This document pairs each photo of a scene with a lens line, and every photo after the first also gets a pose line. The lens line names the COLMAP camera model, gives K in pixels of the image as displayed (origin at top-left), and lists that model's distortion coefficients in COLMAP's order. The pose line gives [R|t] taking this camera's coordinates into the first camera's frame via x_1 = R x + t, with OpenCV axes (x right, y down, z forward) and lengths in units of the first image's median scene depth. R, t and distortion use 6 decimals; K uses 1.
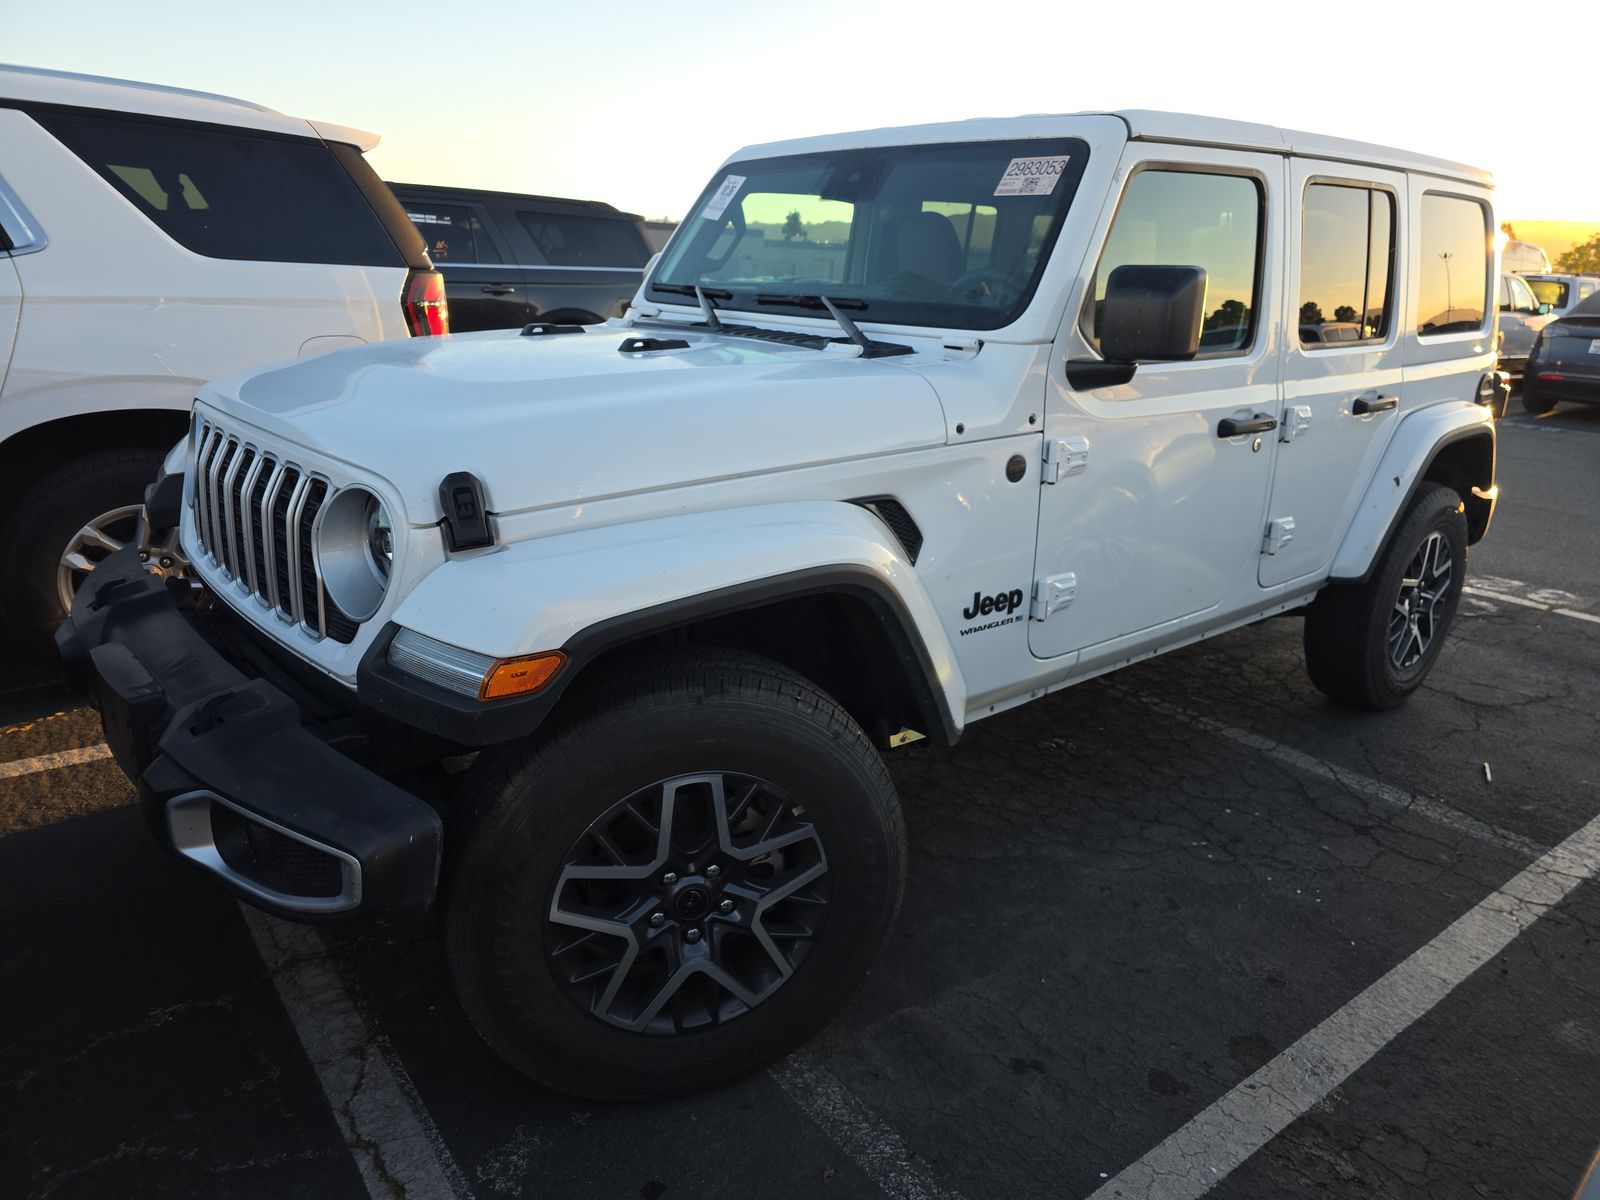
lens RADIAL K [[1055.7, 0, 797.9], [0, 1055.7, 614.9], [0, 0, 1]] dist [0.056657, -0.052338]
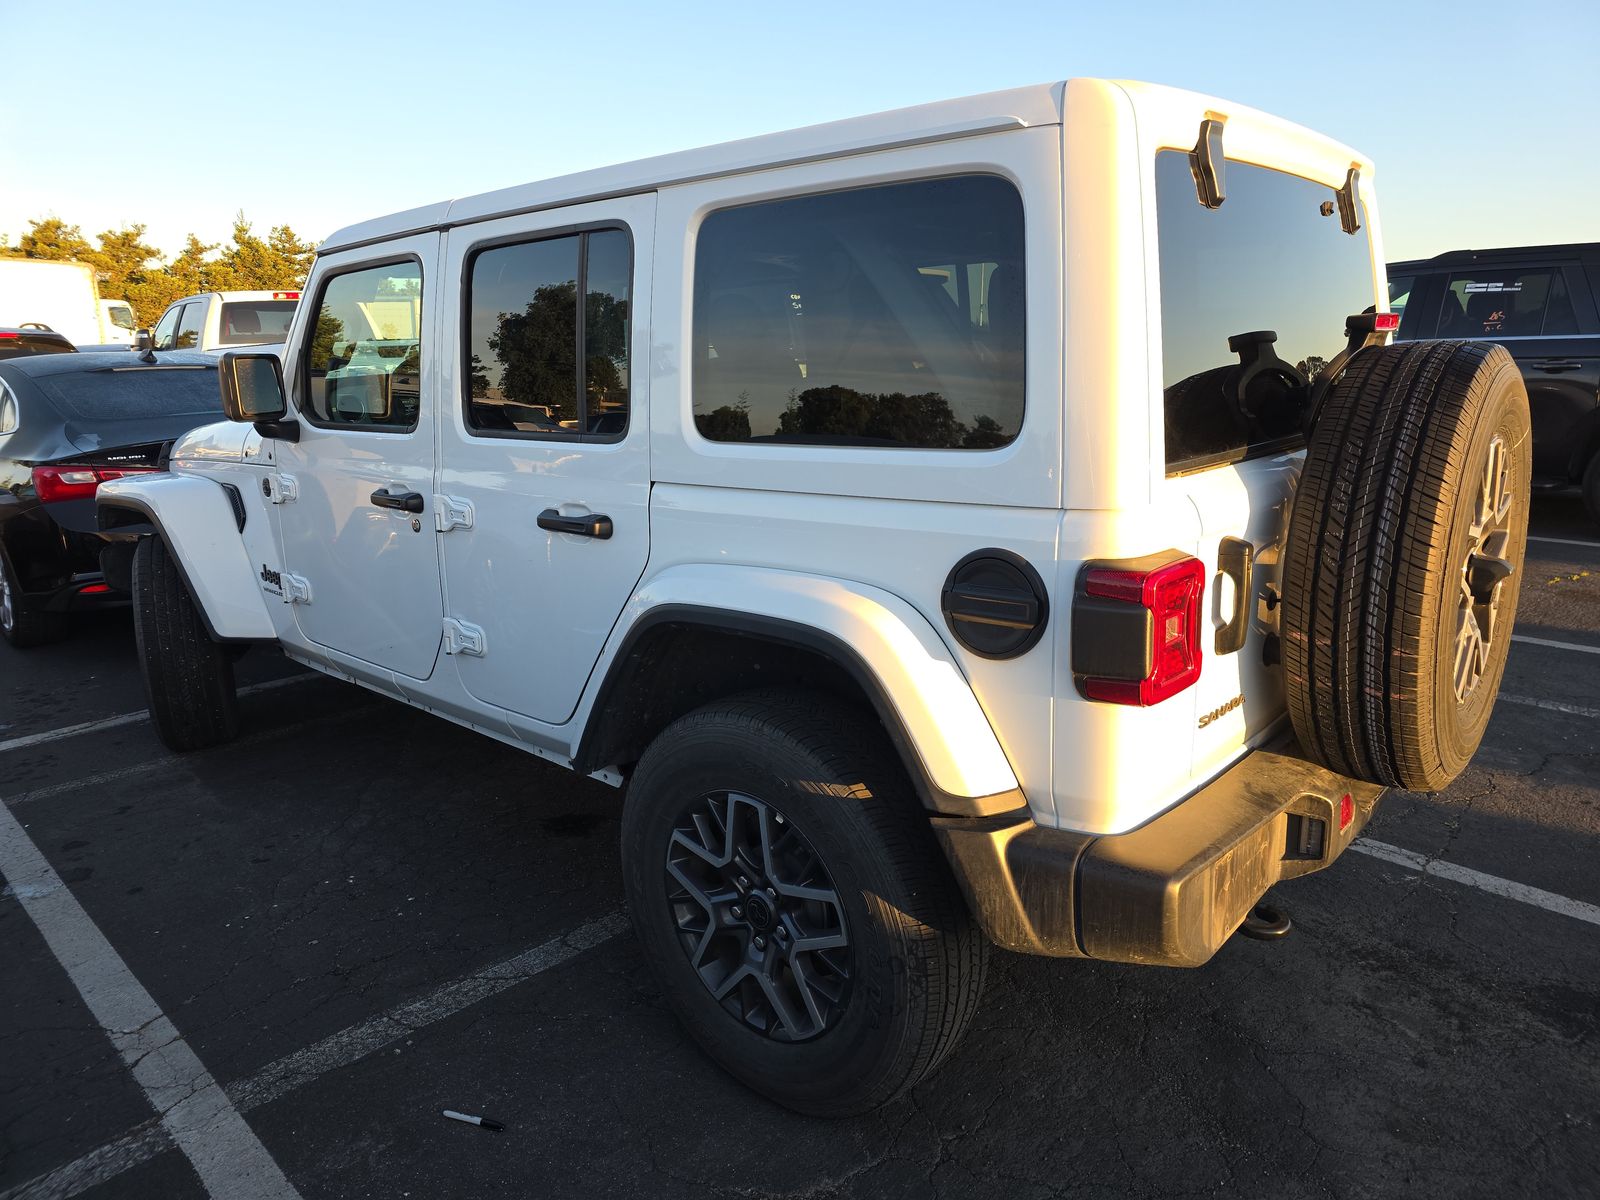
lens RADIAL K [[1060.4, 0, 800.0], [0, 1060.4, 600.0], [0, 0, 1]] dist [0.033106, 0.000094]
pose [[0.151352, 0.200662, -0.967898, 1.322585], [-0.283705, 0.946800, 0.151925, -0.313743], [0.946892, 0.251604, 0.200229, 1.062917]]
